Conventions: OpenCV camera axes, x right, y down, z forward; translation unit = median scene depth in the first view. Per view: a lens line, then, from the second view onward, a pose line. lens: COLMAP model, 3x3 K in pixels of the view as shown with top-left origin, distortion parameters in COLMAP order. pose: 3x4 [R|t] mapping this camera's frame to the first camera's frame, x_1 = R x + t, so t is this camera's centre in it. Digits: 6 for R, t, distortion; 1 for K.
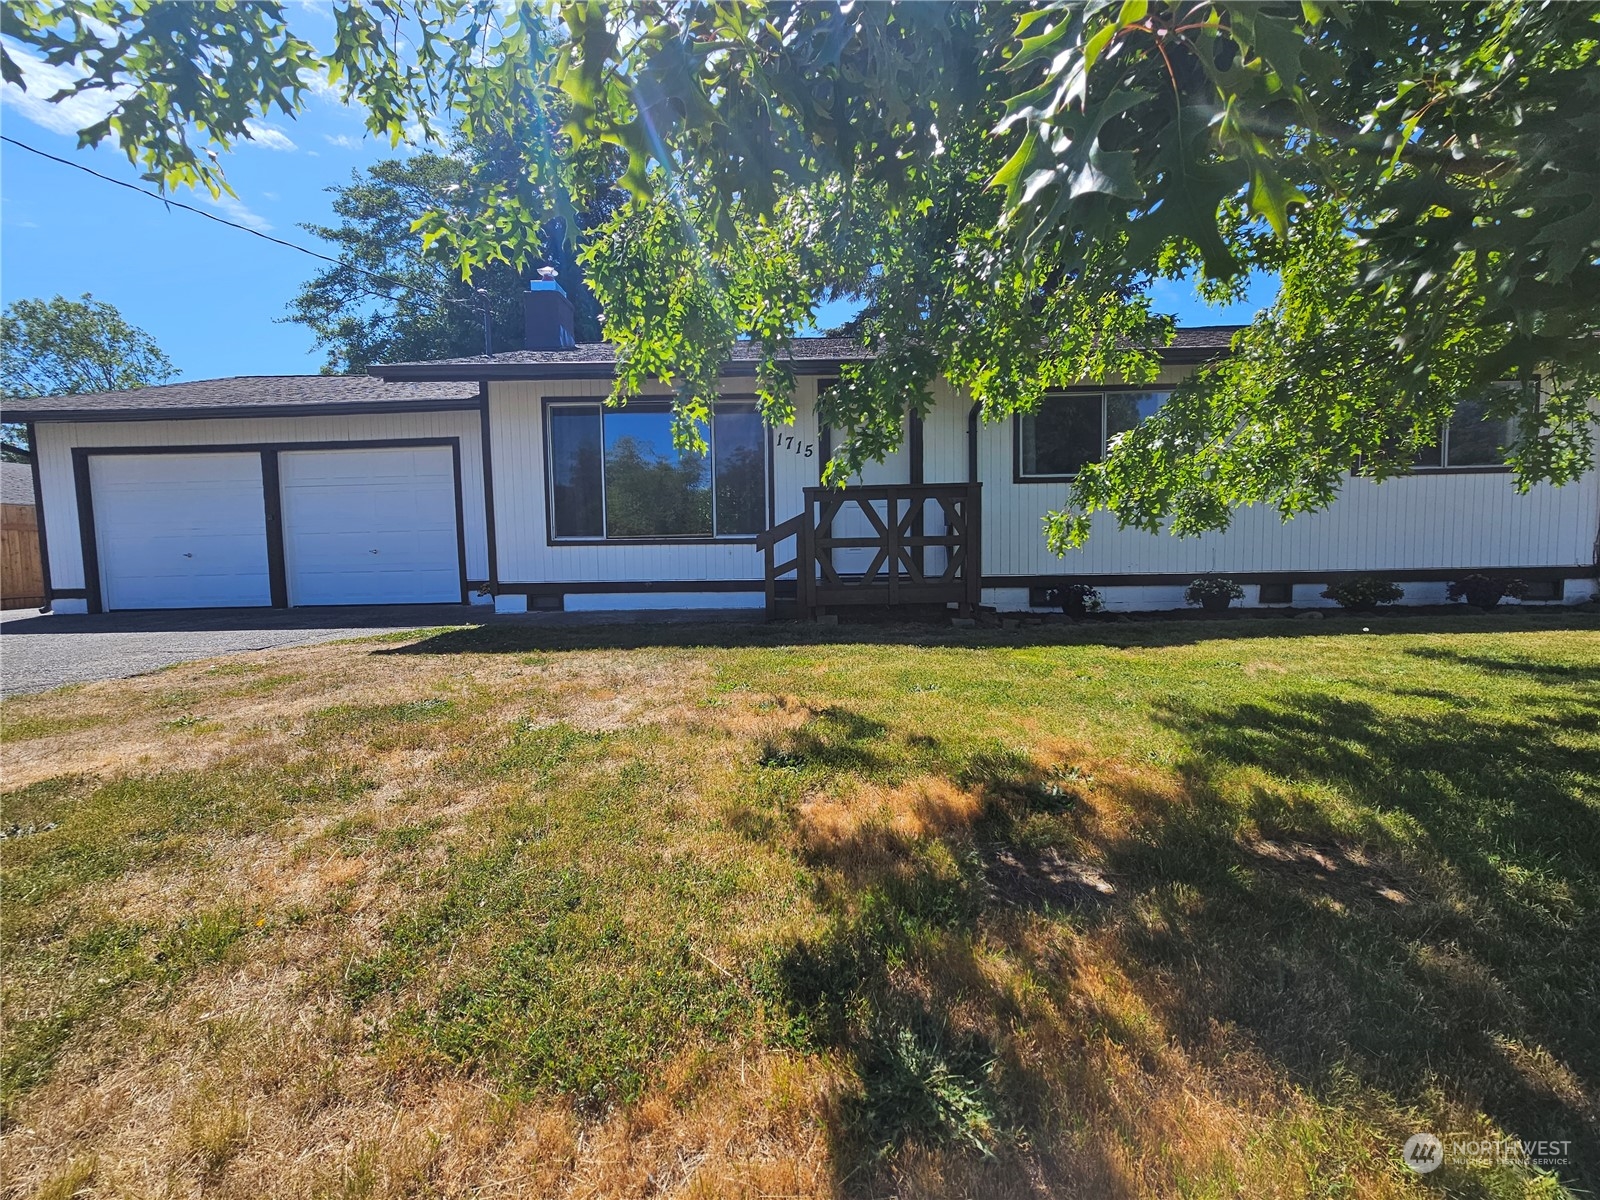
lens RADIAL K [[653.1, 0, 800.0], [0, 653.1, 600.0], [0, 0, 1]] dist [0.000205, -0.002698]
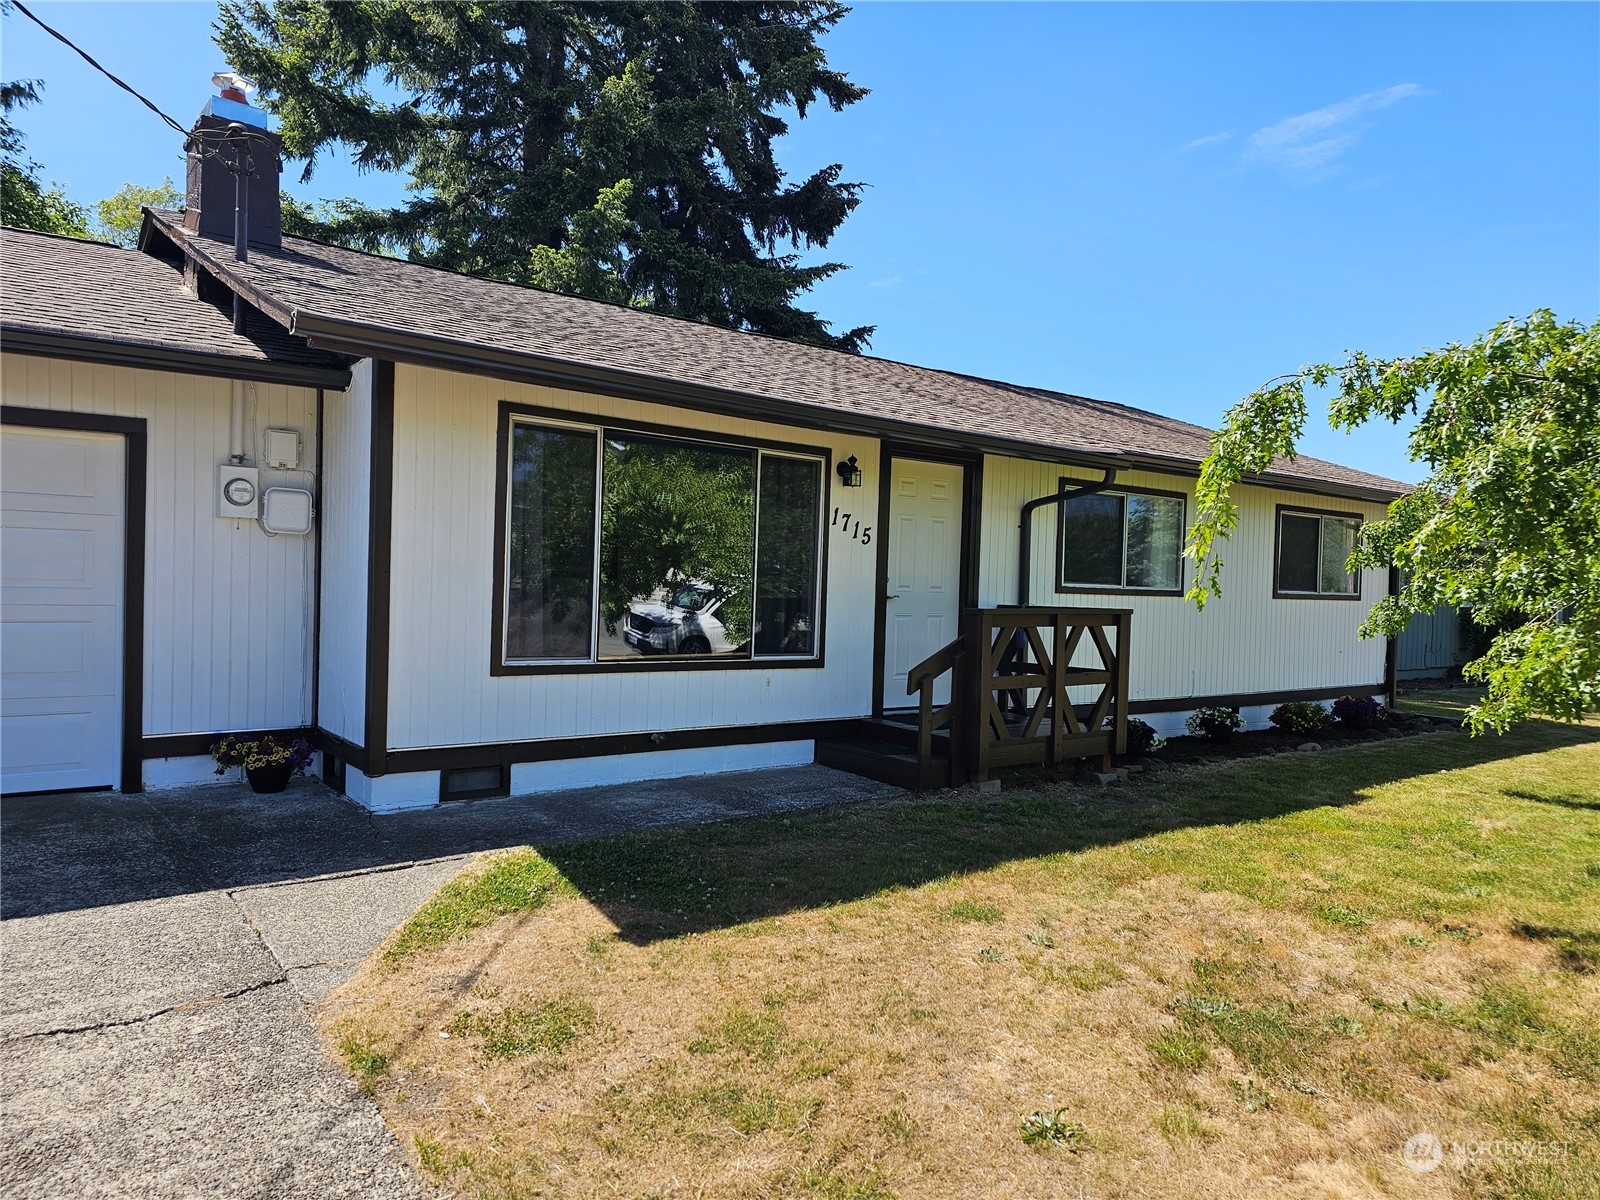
lens RADIAL K [[1107.5, 0, 800.0], [0, 1107.5, 600.0], [0, 0, 1]] dist [0.002113, -0.002359]
pose [[0.762999, 0.032177, 0.645599, -0.667702], [0.003187, 0.998561, -0.053535, -0.081629], [-0.646392, 0.042904, 0.761798, 0.127291]]
